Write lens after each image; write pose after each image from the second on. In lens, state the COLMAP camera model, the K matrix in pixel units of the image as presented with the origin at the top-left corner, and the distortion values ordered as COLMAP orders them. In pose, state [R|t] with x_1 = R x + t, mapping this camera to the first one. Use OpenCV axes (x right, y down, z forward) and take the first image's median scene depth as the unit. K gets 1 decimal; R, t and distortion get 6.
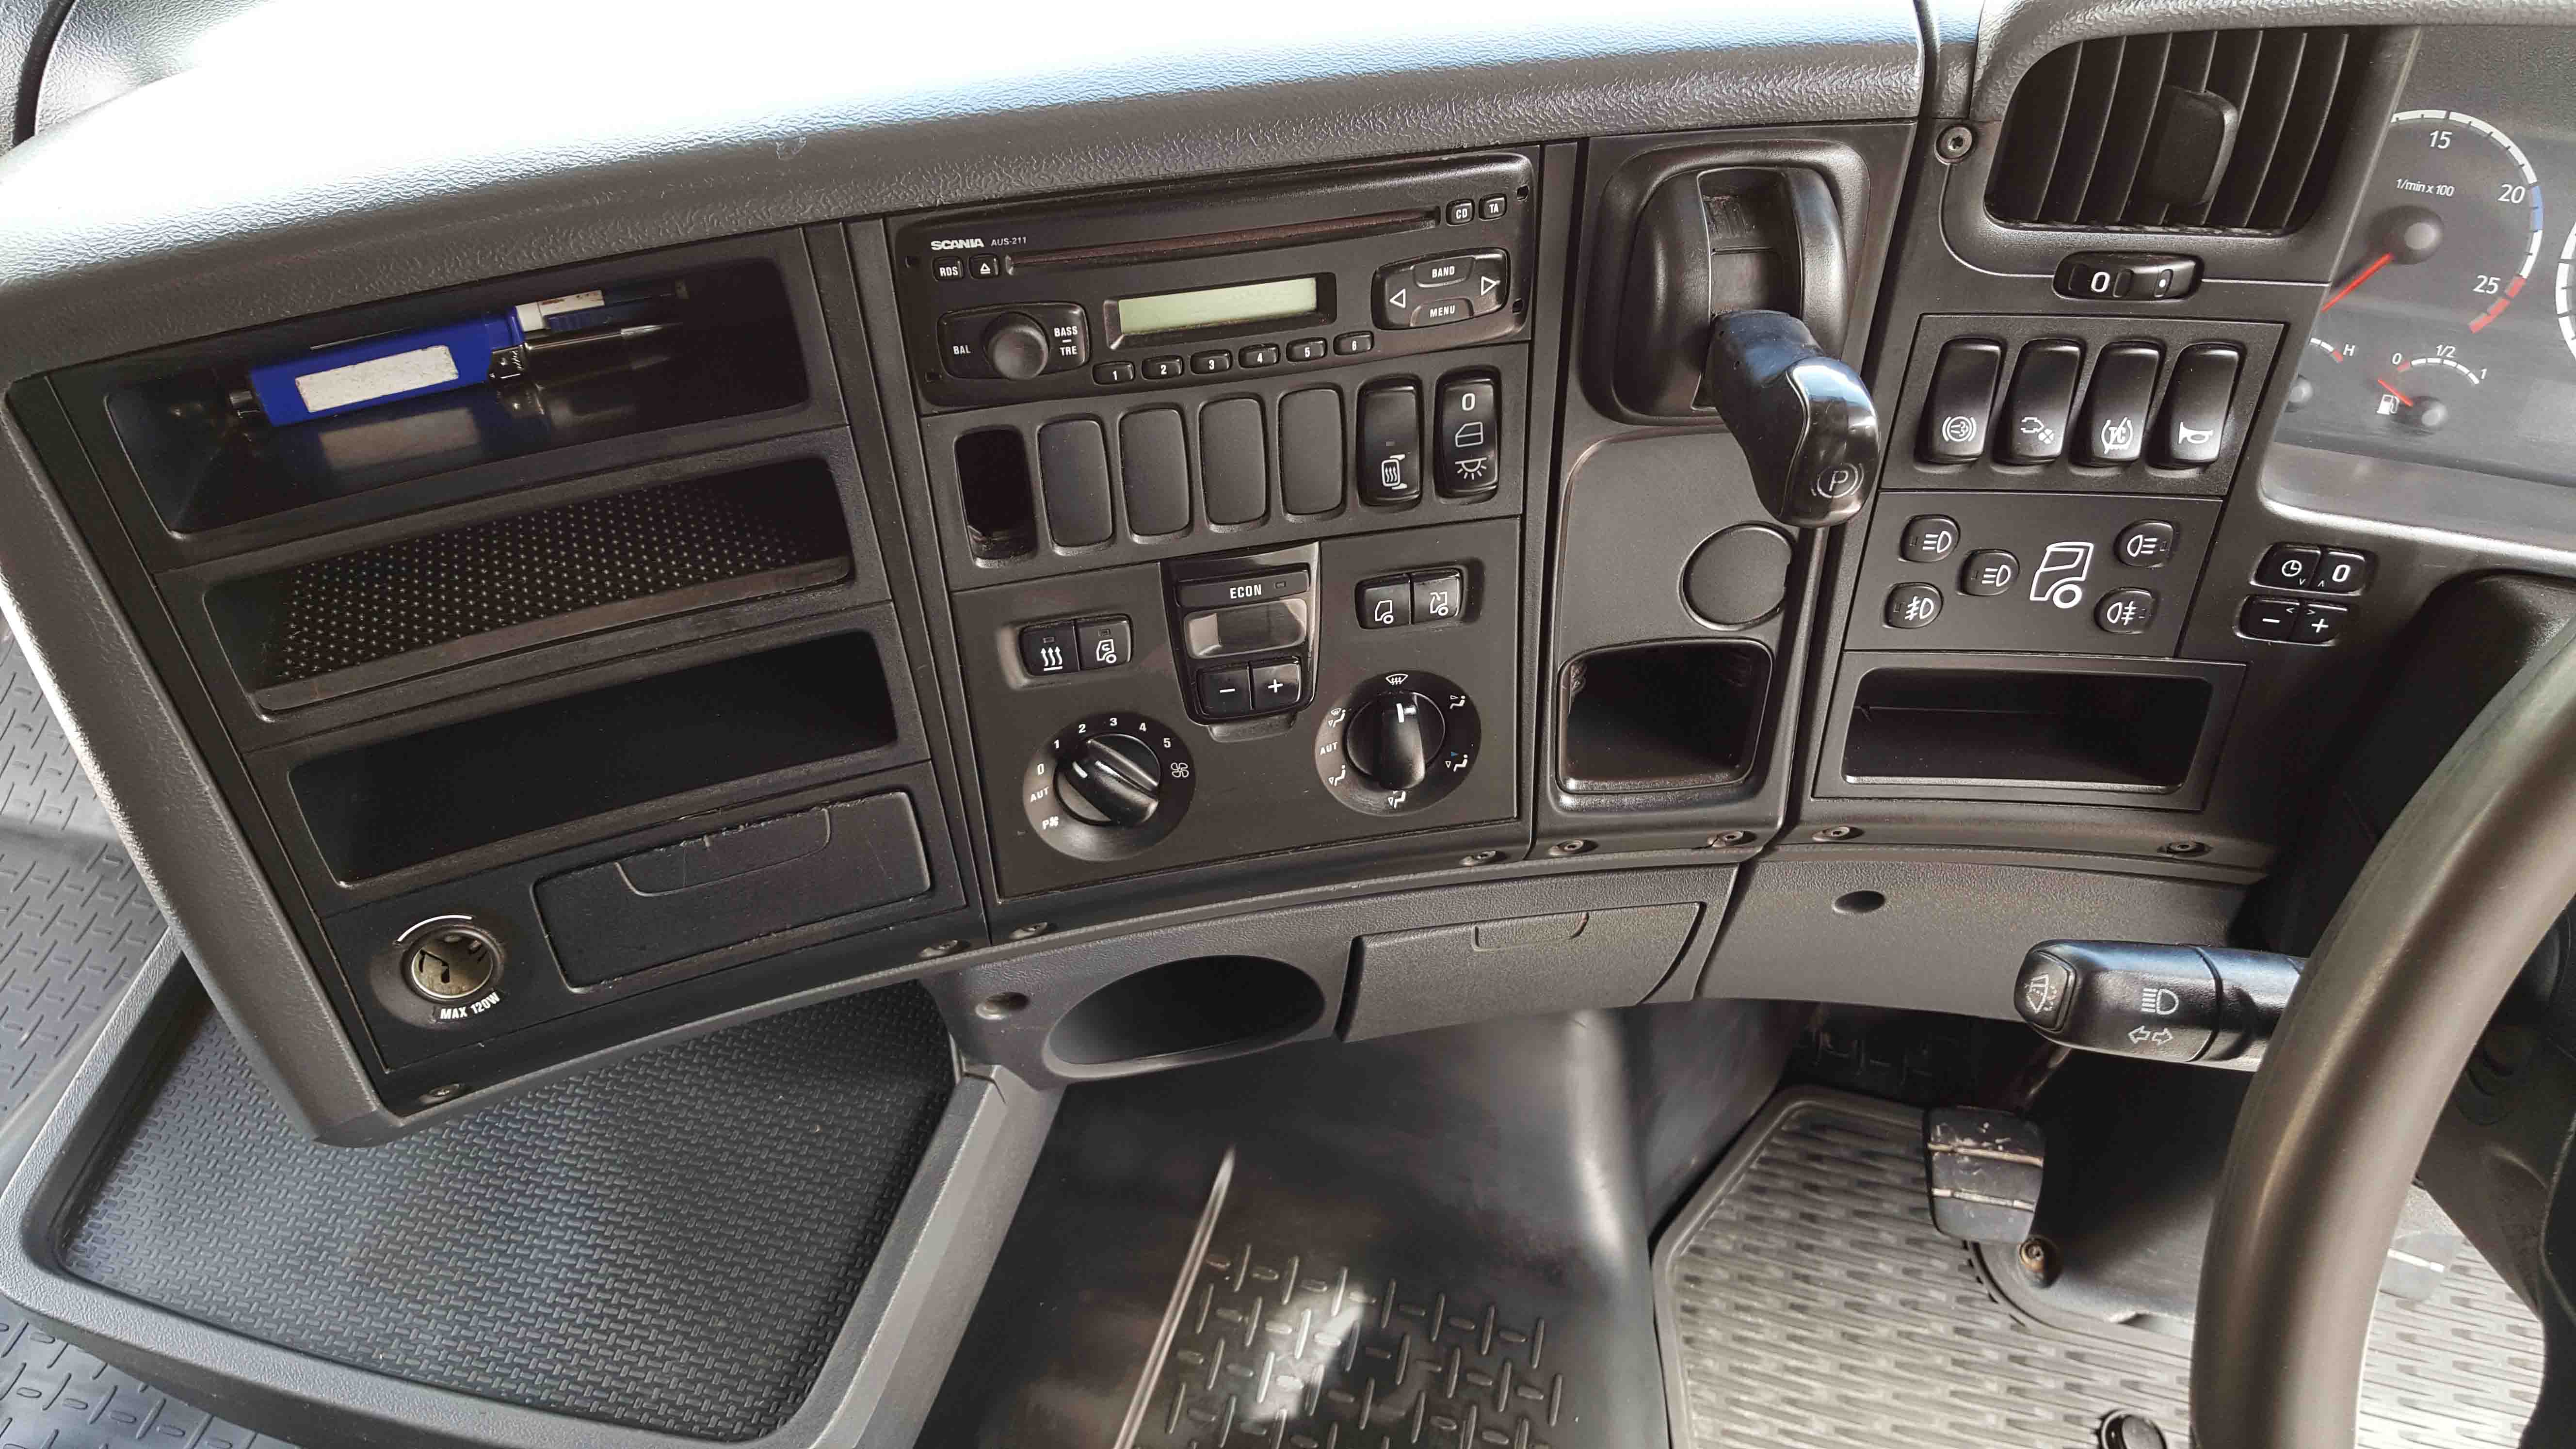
lens RADIAL K [[1809.6, 0, 1288.0], [0, 1809.6, 724.5], [0, 0, 1]] dist [0.220992, -0.285902]
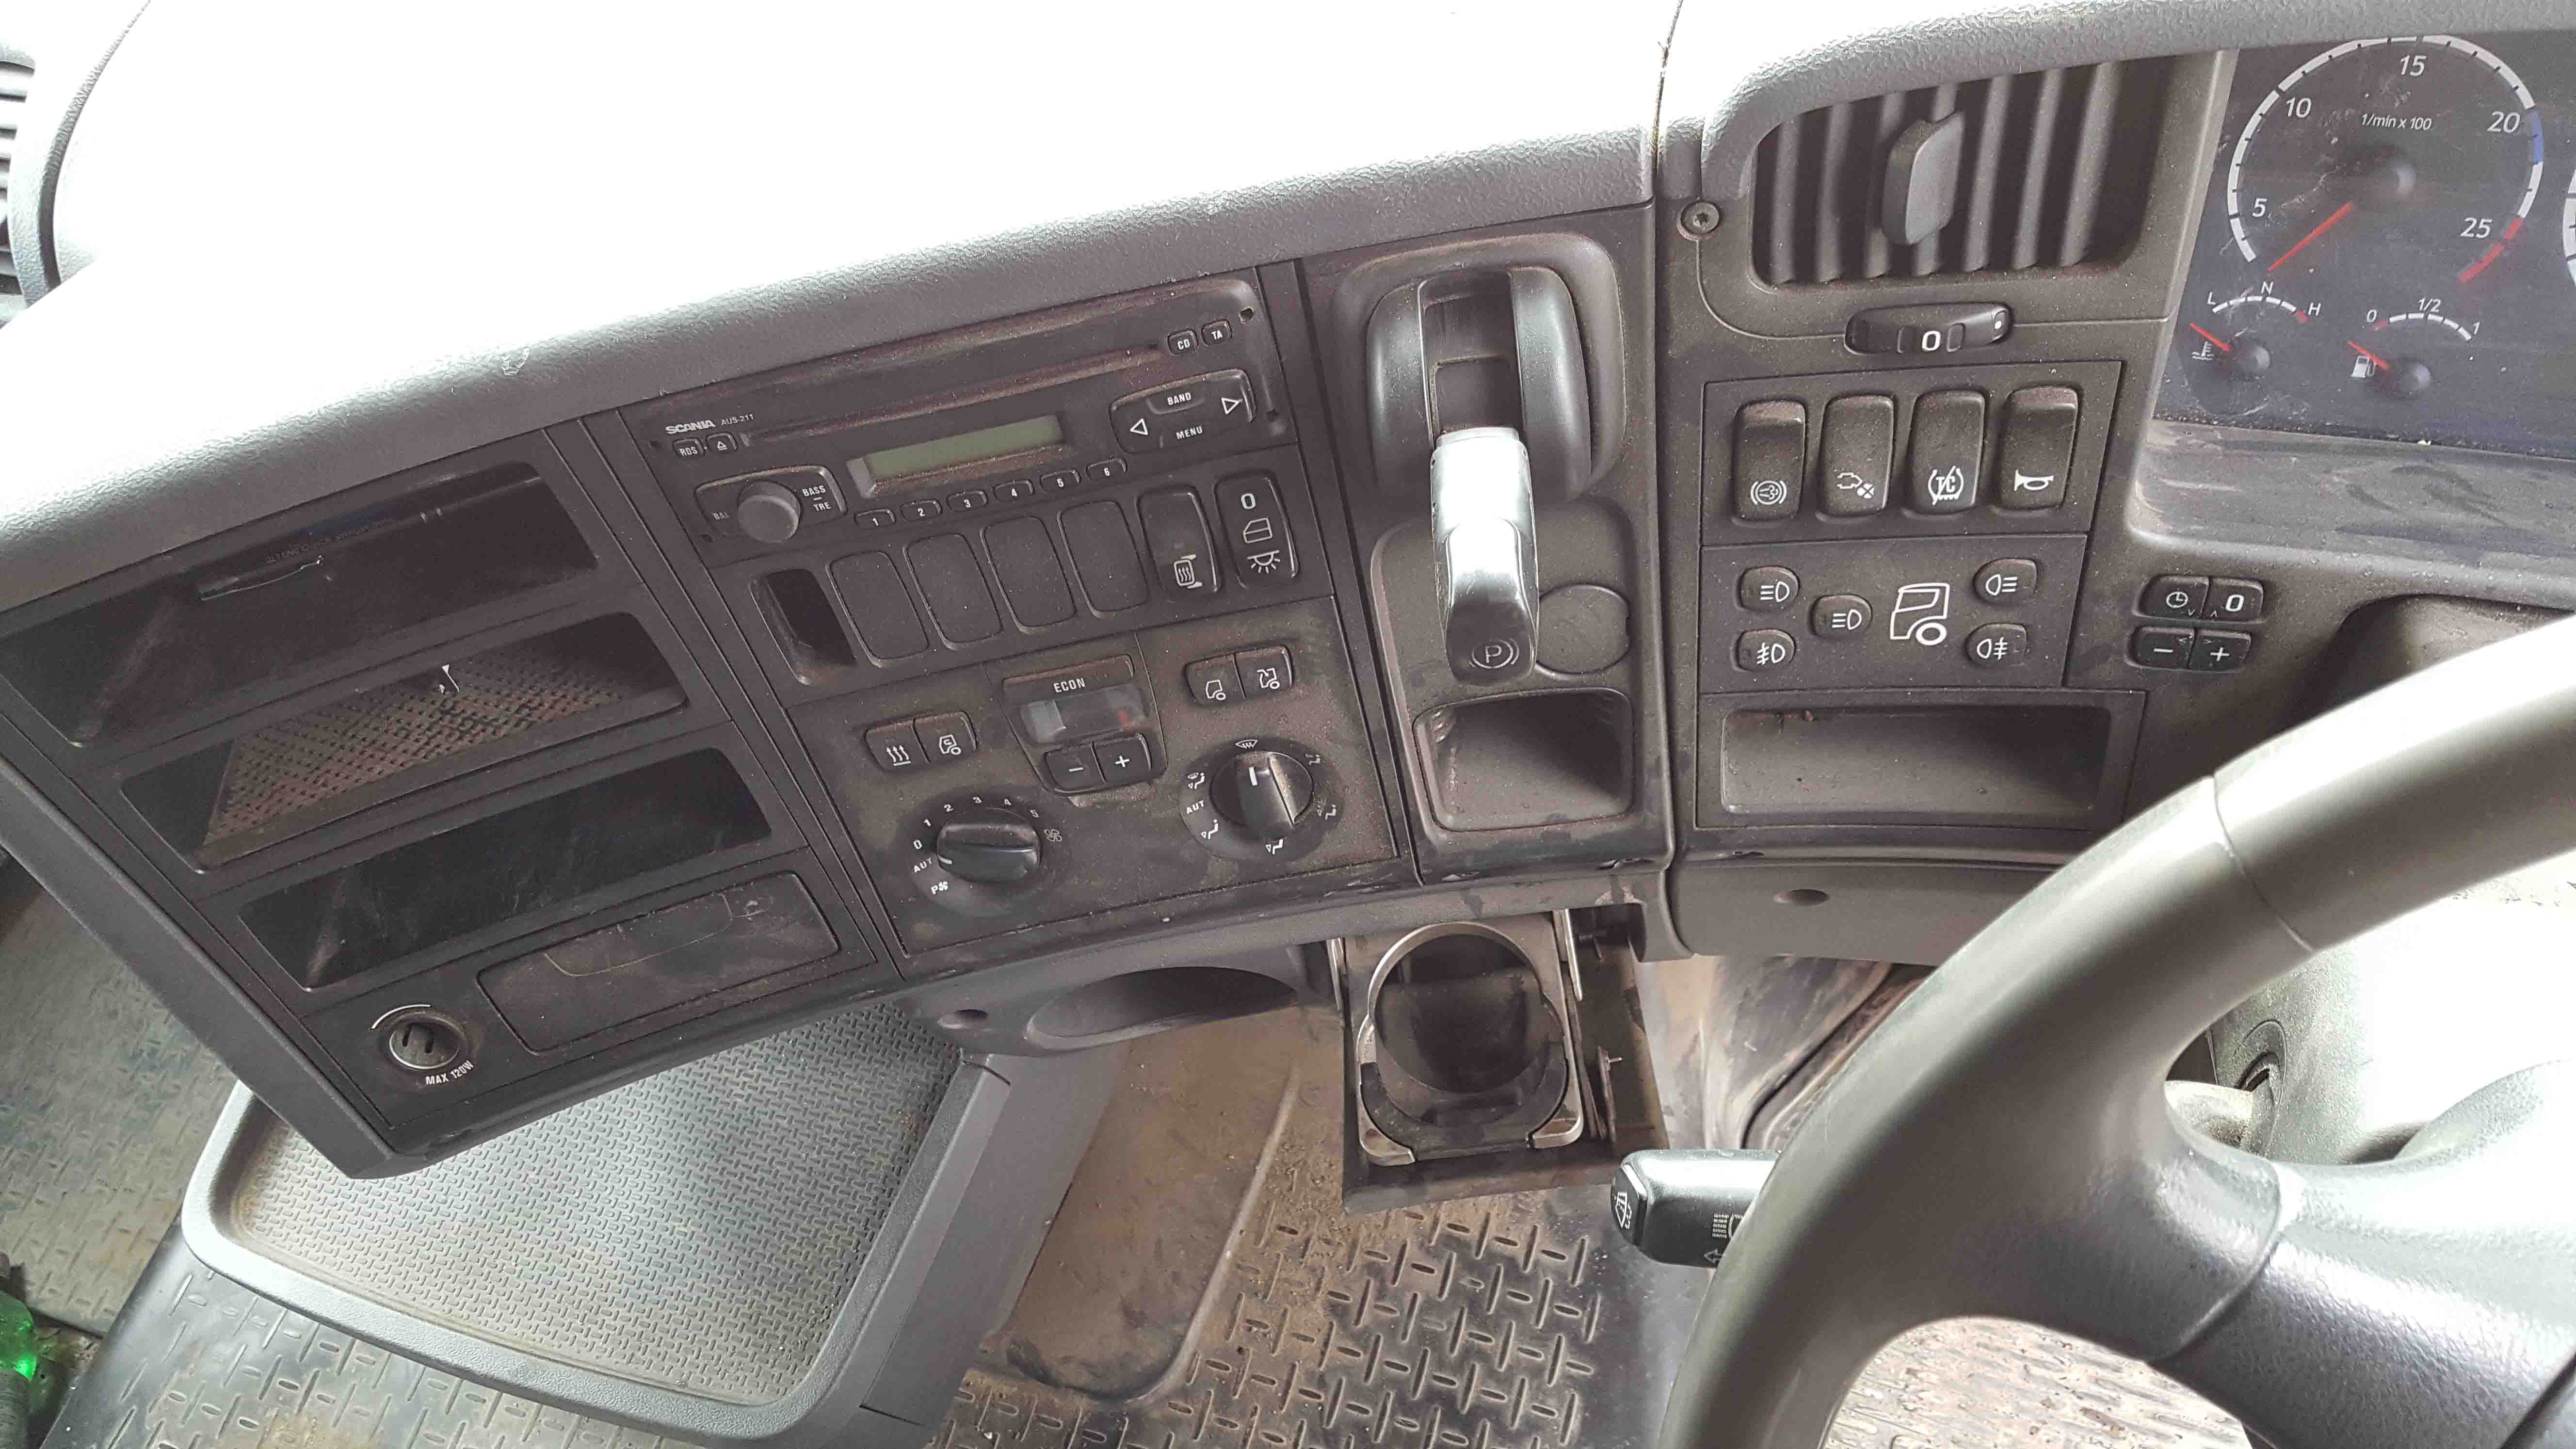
lens RADIAL K [[1767.8, 0, 1288.0], [0, 1767.8, 724.5], [0, 0, 1]] dist [0.190180, -0.218487]
pose [[0.978762, -0.035708, -0.201868, 0.285845], [0.065235, 0.987777, 0.141566, -0.176649], [0.194345, -0.151729, 0.969128, 0.042813]]
